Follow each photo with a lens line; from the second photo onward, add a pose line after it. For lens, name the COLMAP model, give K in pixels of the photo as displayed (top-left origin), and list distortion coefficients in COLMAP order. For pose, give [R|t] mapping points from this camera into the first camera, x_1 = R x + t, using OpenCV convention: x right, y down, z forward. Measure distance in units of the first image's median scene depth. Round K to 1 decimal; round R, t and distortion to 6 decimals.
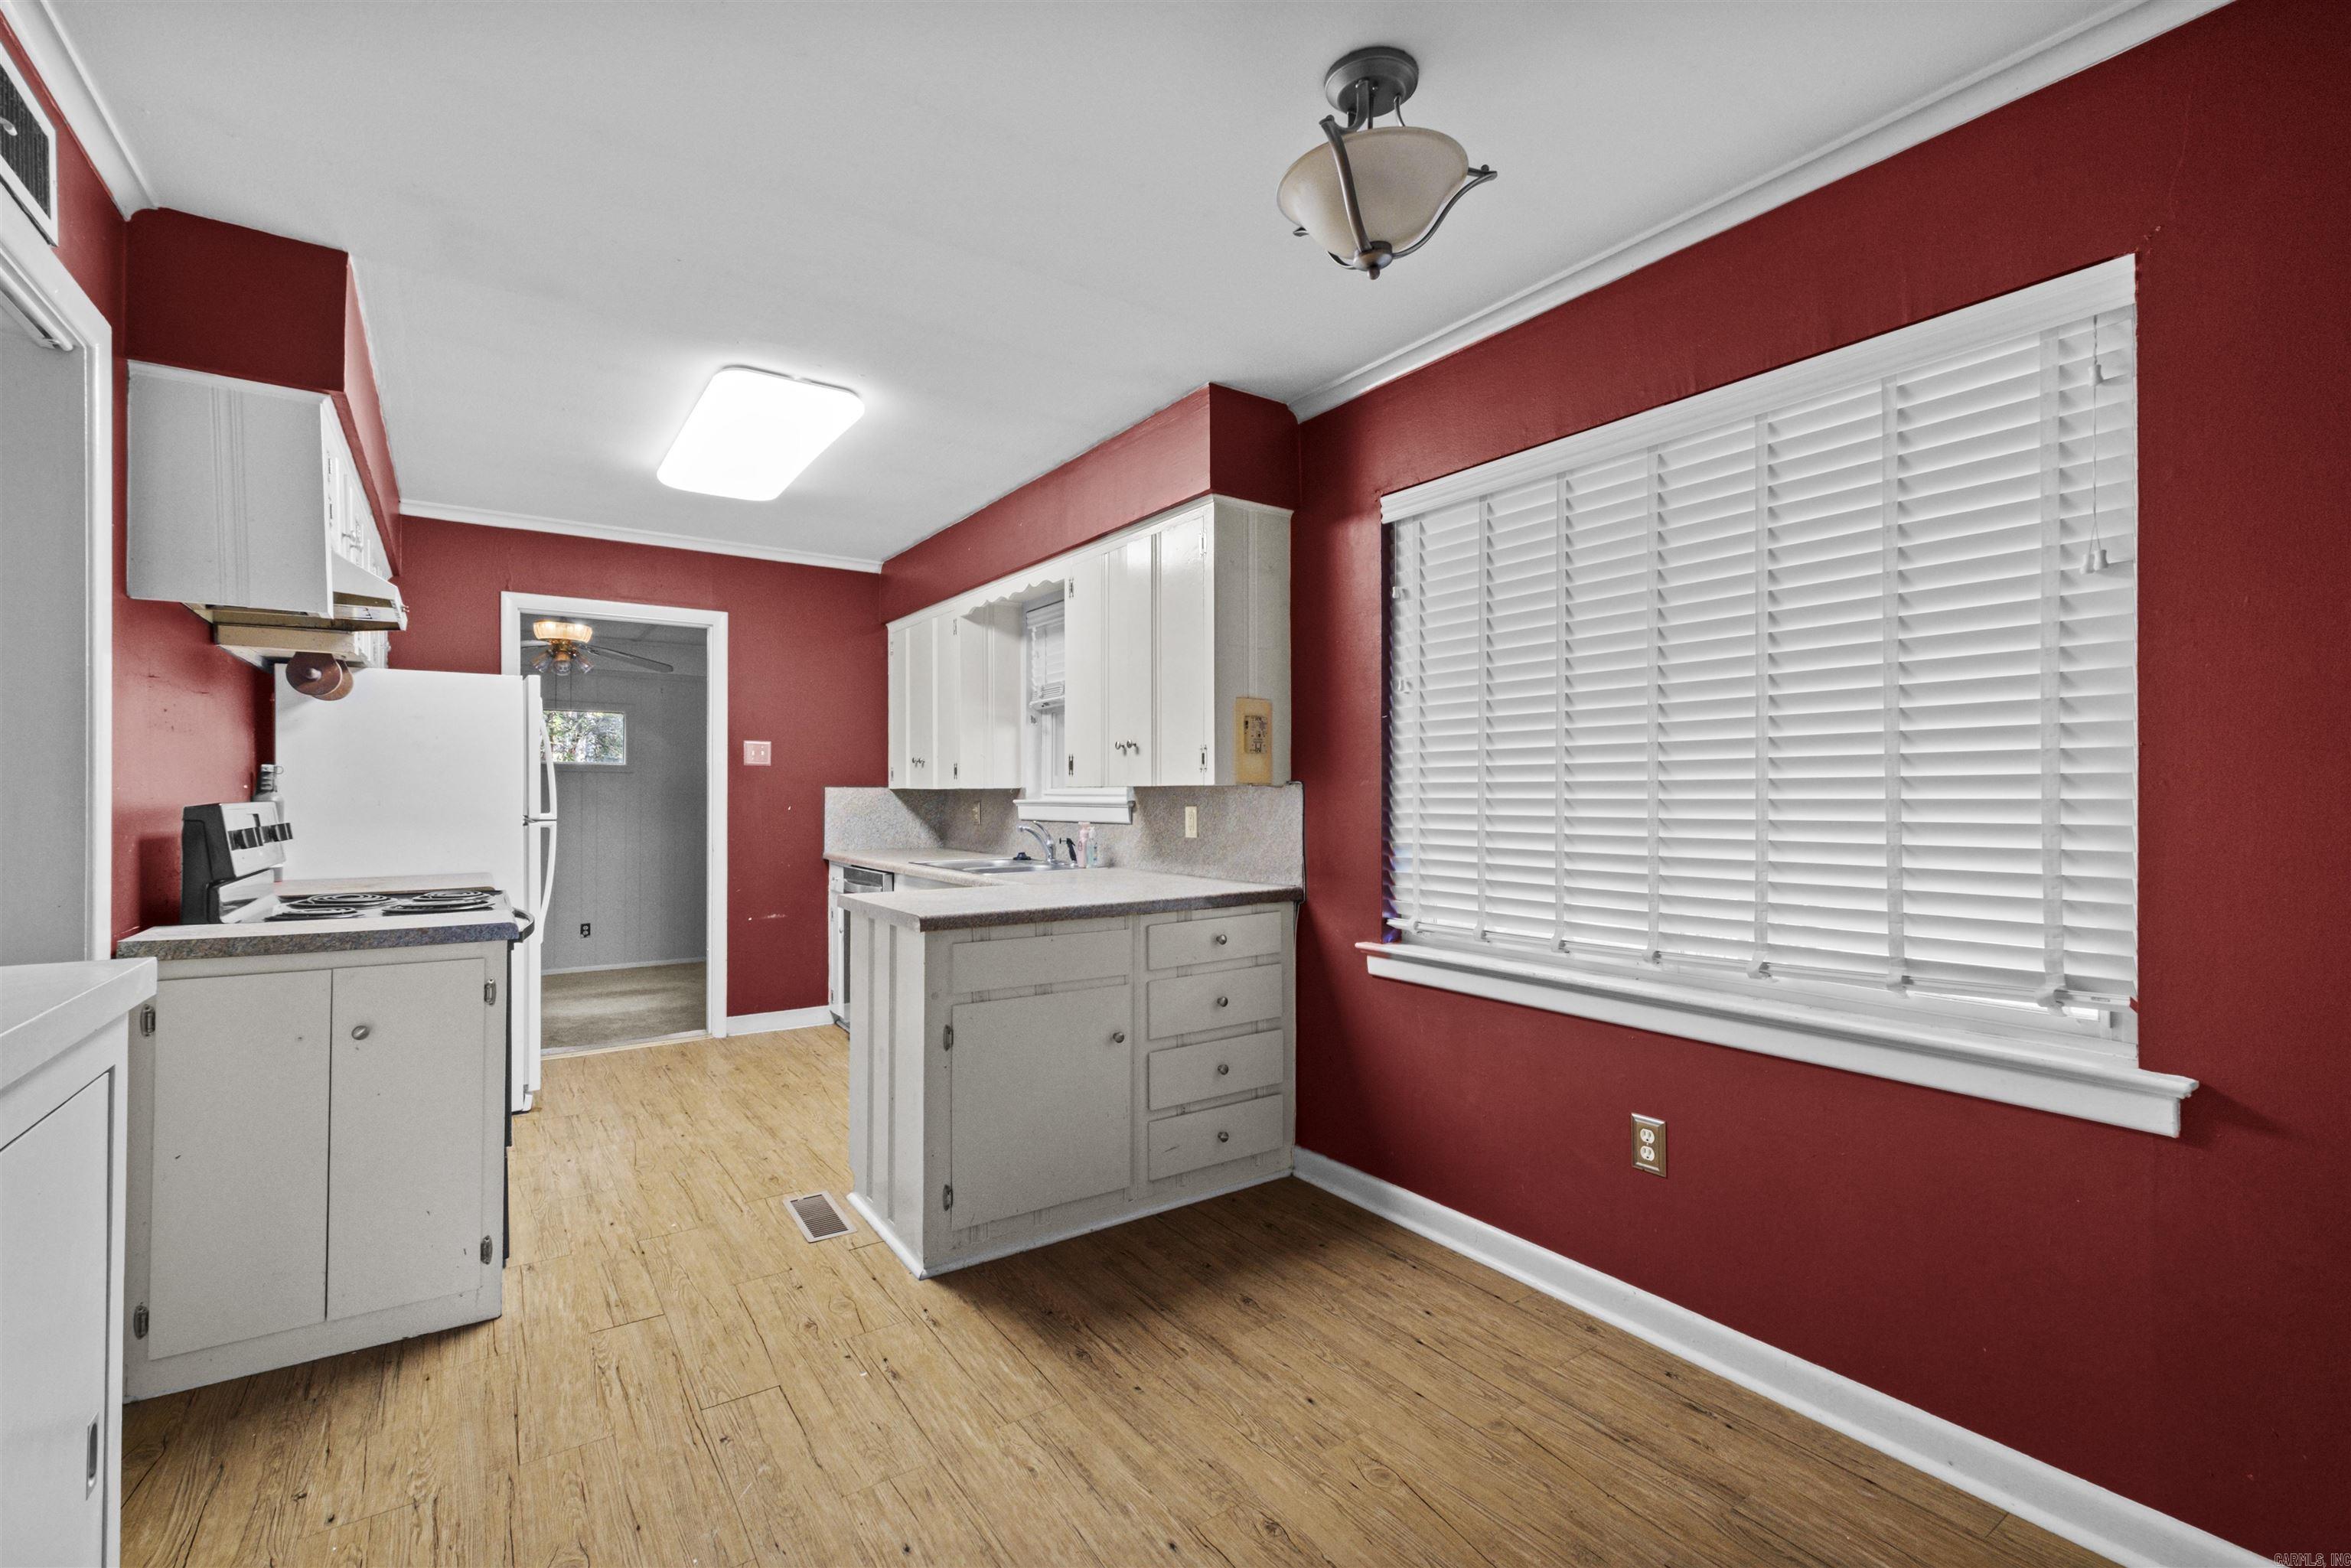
lens RADIAL K [[1019.9, 0, 1171.8], [0, 1019.9, 795.1], [0, 0, 1]] dist [-0.005357, 0.000482]
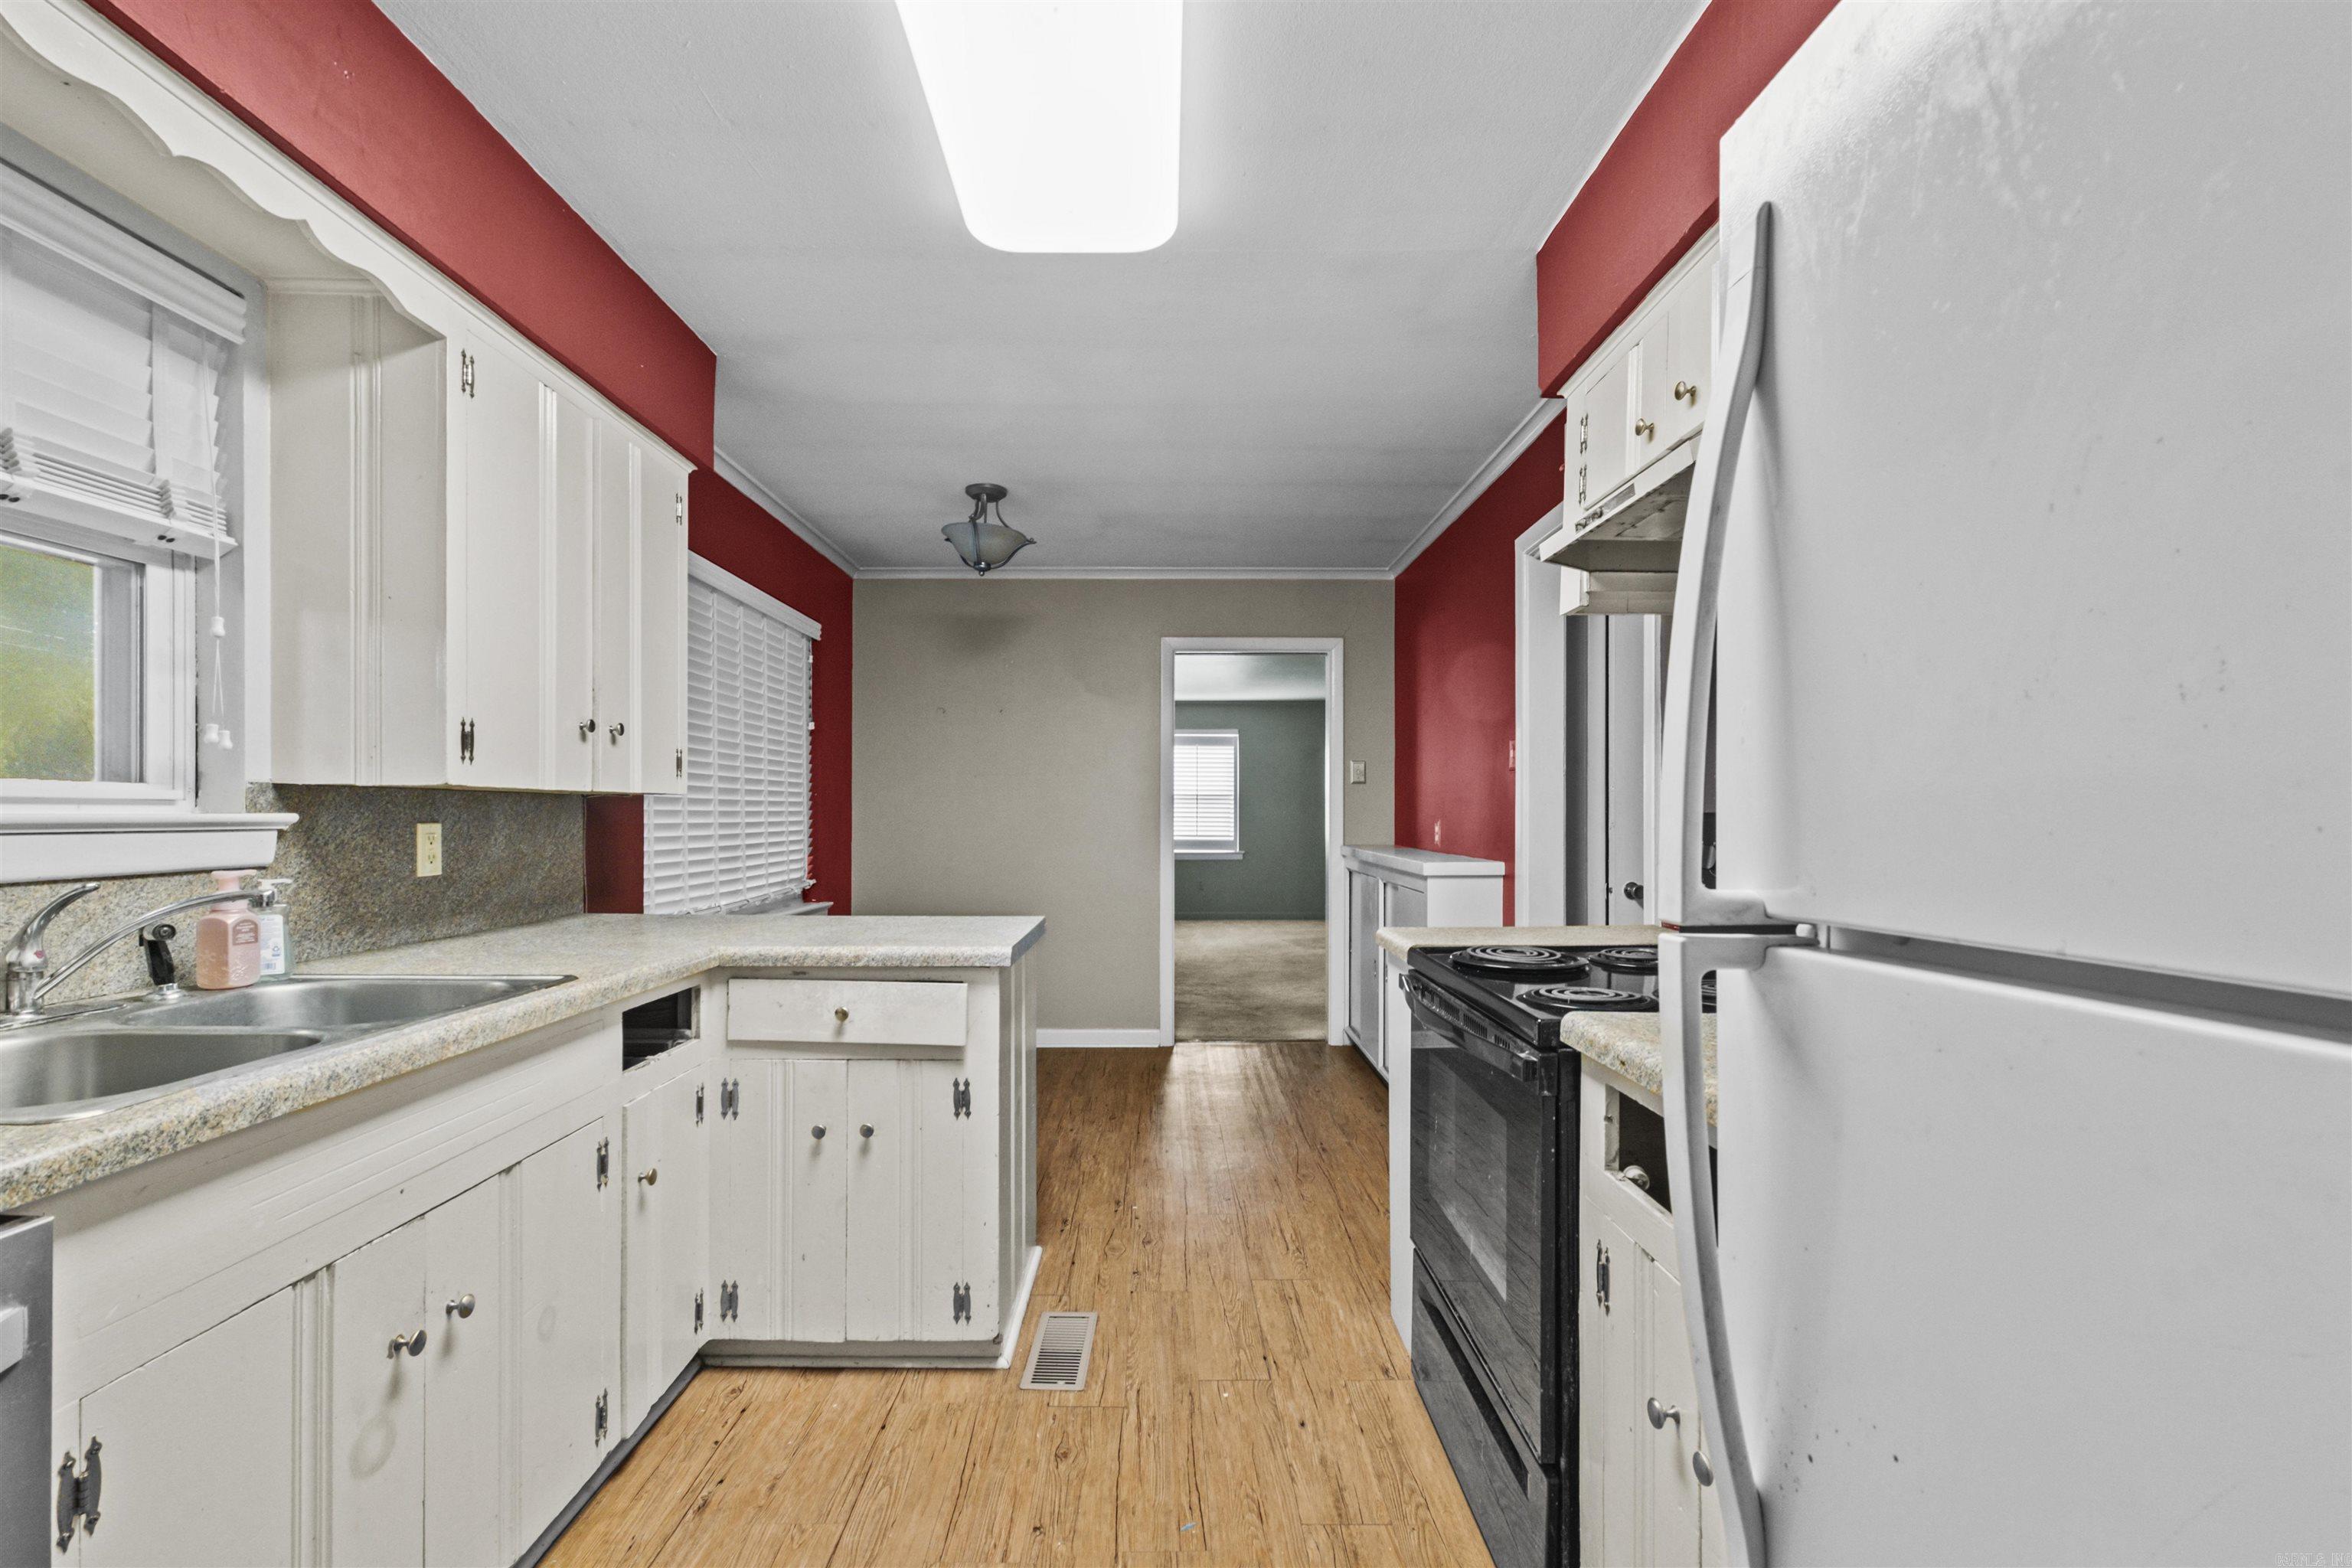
lens RADIAL K [[1020.4, 0, 1173.4], [0, 1020.4, 807.8], [0, 0, 1]] dist [-0.005357, 0.000482]
pose [[-0.829841, 0.003506, 0.557989, -0.775607], [0.000533, 0.999985, -0.005491, 0.006970], [-0.558000, -0.004259, -0.829830, 1.456698]]
